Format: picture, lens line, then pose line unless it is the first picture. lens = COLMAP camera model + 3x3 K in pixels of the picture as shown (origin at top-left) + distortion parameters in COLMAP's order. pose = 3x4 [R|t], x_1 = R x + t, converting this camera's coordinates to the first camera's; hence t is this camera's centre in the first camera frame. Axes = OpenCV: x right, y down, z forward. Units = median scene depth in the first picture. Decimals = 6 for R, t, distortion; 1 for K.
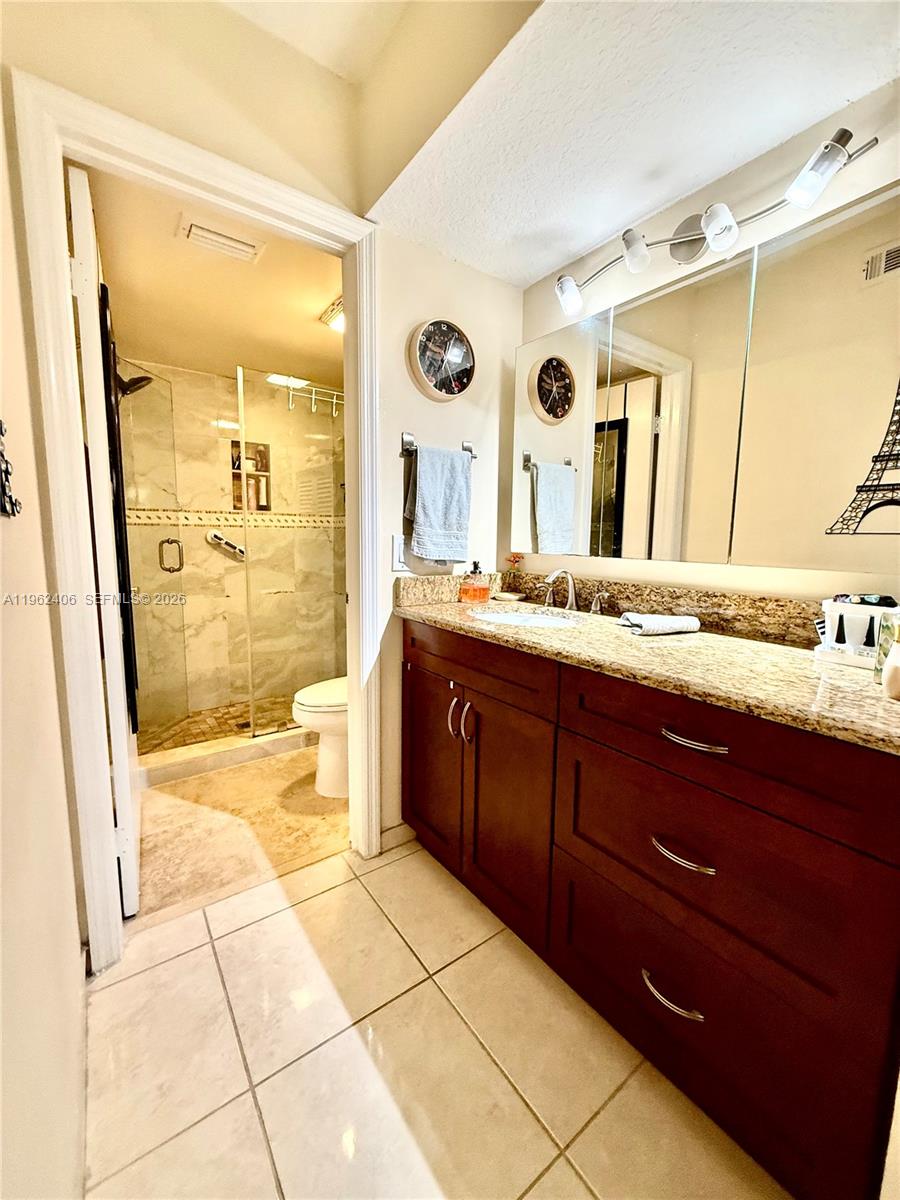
lens RADIAL K [[479.9, 0, 451.9], [0, 479.9, 596.0], [0, 0, 1]] dist [-0.001032, 0.000232]
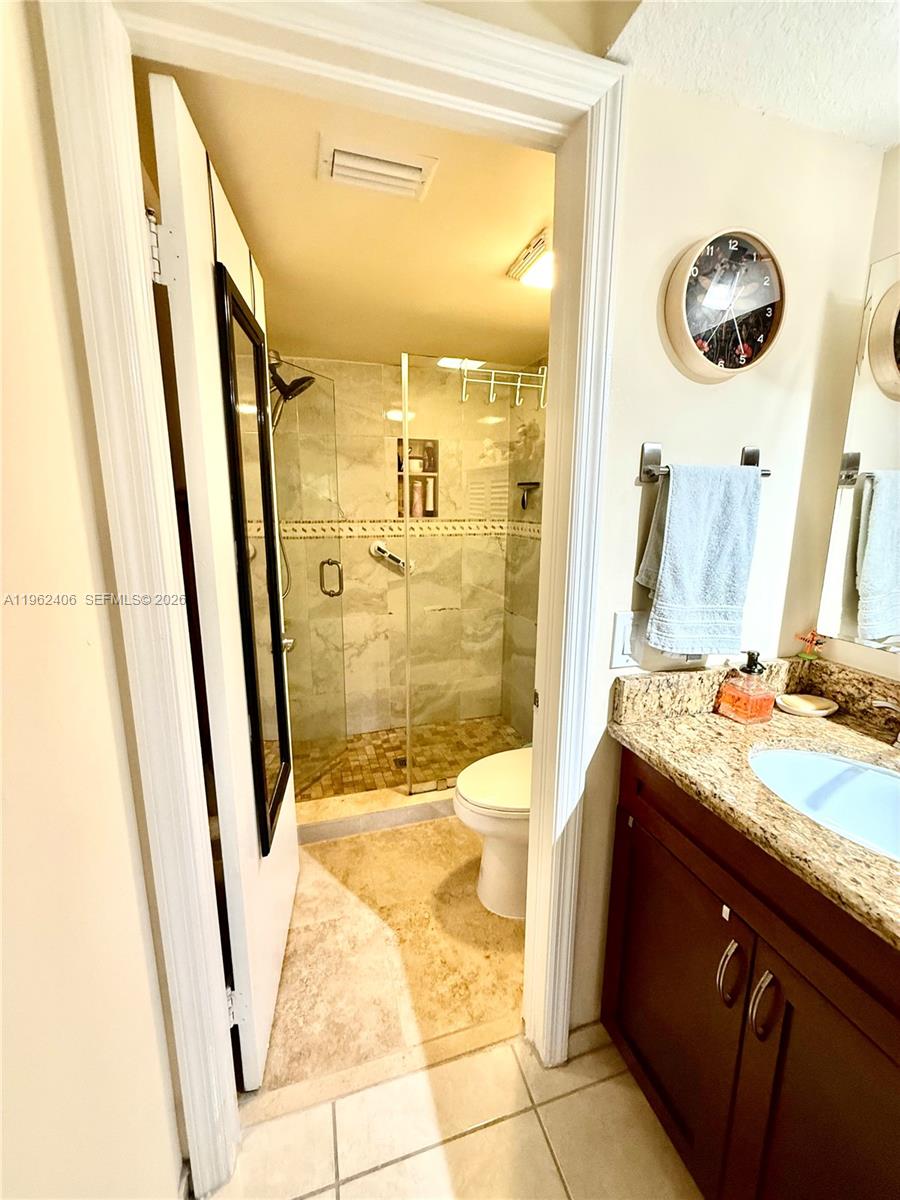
lens RADIAL K [[479.9, 0, 451.9], [0, 479.9, 596.0], [0, 0, 1]] dist [-0.001032, 0.000232]
pose [[0.944413, 0.052162, -0.324598, -0.072514], [-0.031806, 0.997198, 0.067708, -0.108546], [0.327221, -0.053620, 0.943425, 0.206321]]
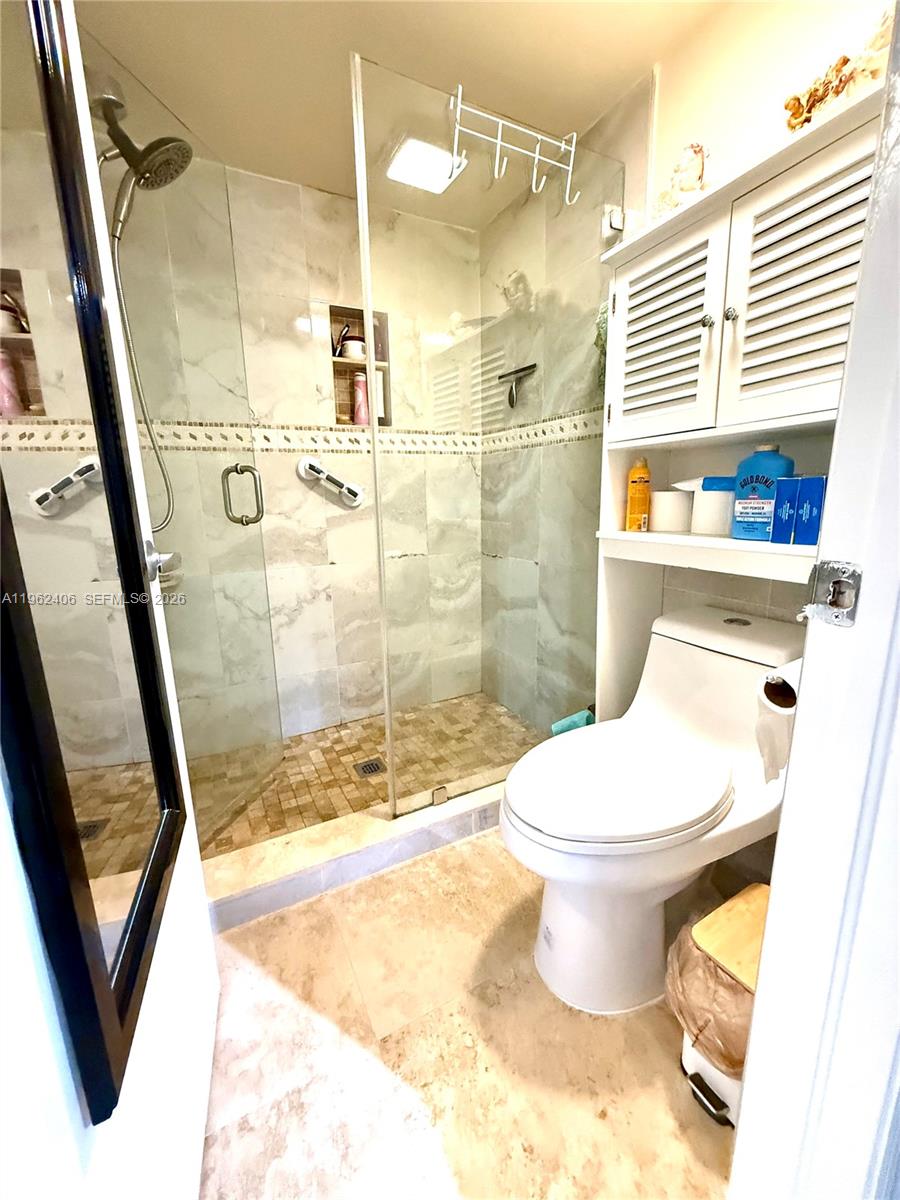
lens RADIAL K [[479.9, 0, 451.9], [0, 479.9, 596.0], [0, 0, 1]] dist [-0.001032, 0.000232]
pose [[0.987387, -0.001717, -0.158316, -0.229675], [0.015459, 0.996209, 0.085612, -0.009100], [0.157569, -0.086980, 0.983670, 0.430281]]
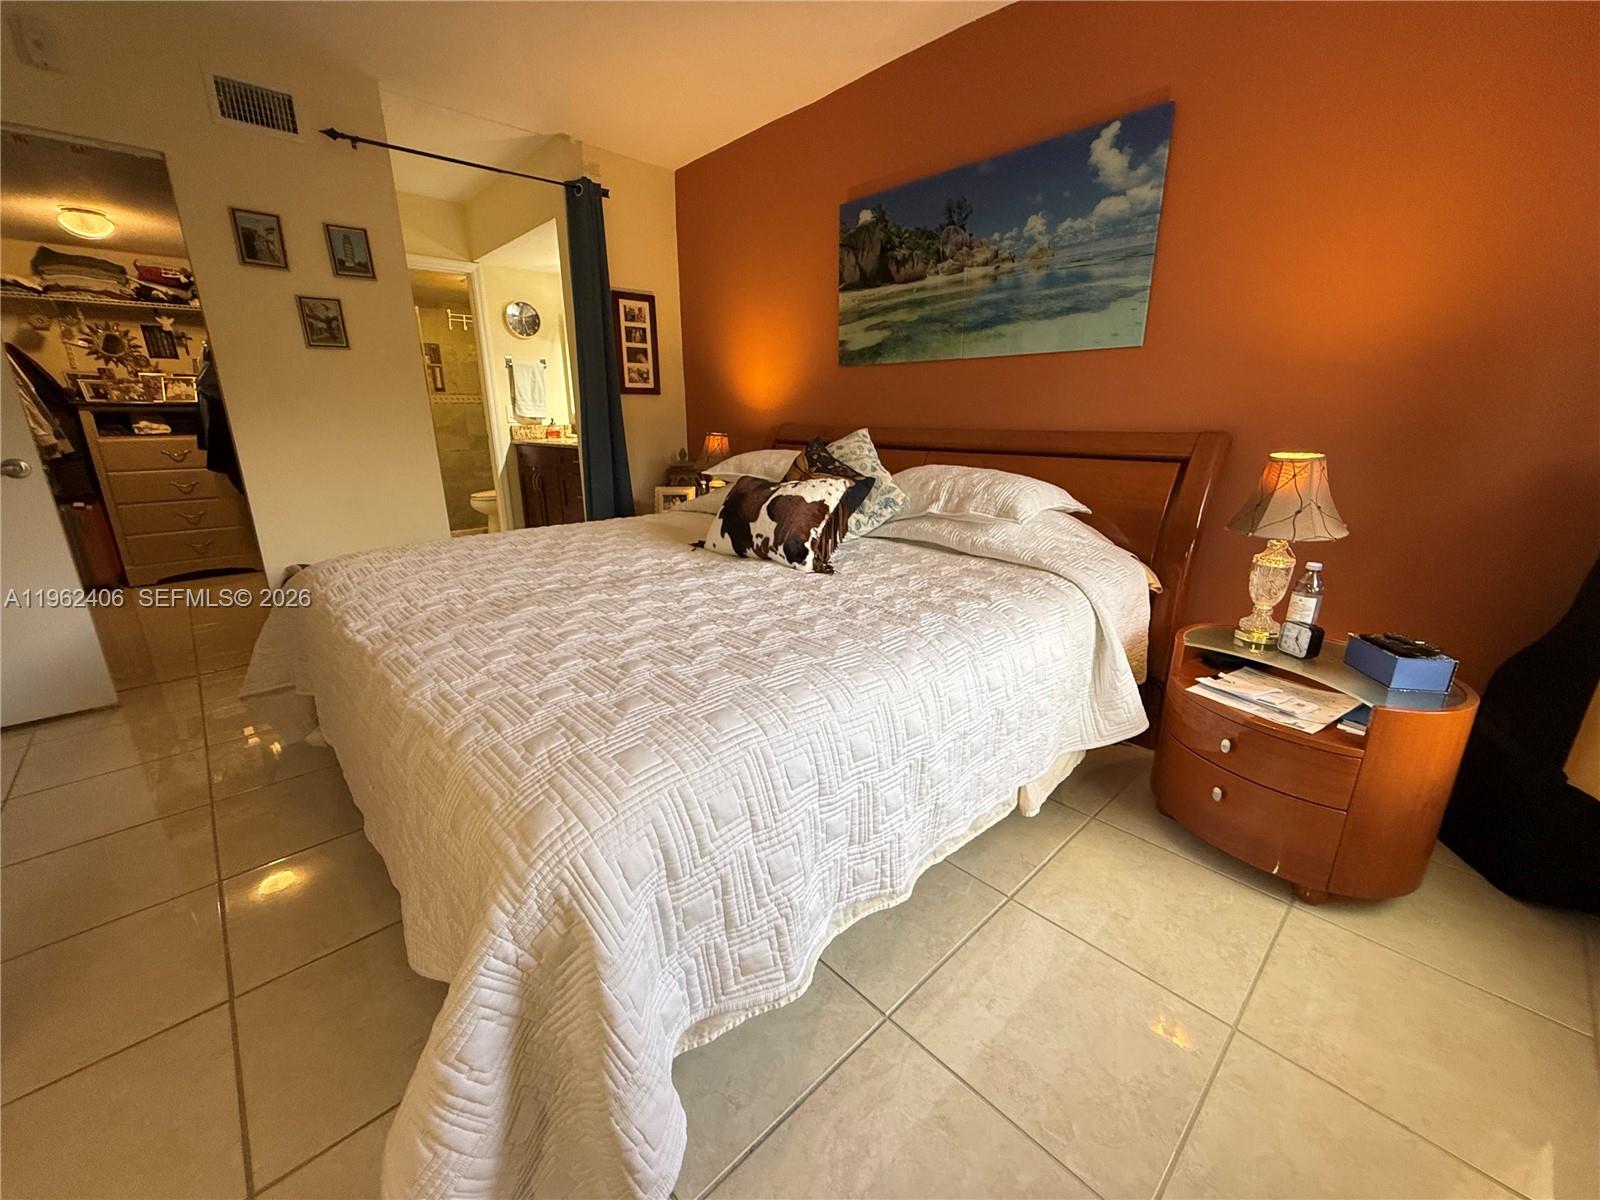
lens RADIAL K [[639.8, 0, 790.5], [0, 639.8, 599.9], [0, 0, 1]] dist [-0.001032, 0.000232]
pose [[0.992975, -0.051924, 0.106326, 0.475943], [0.034235, 0.986215, 0.161890, 0.187952], [-0.113267, -0.157113, 0.981064, -1.263513]]
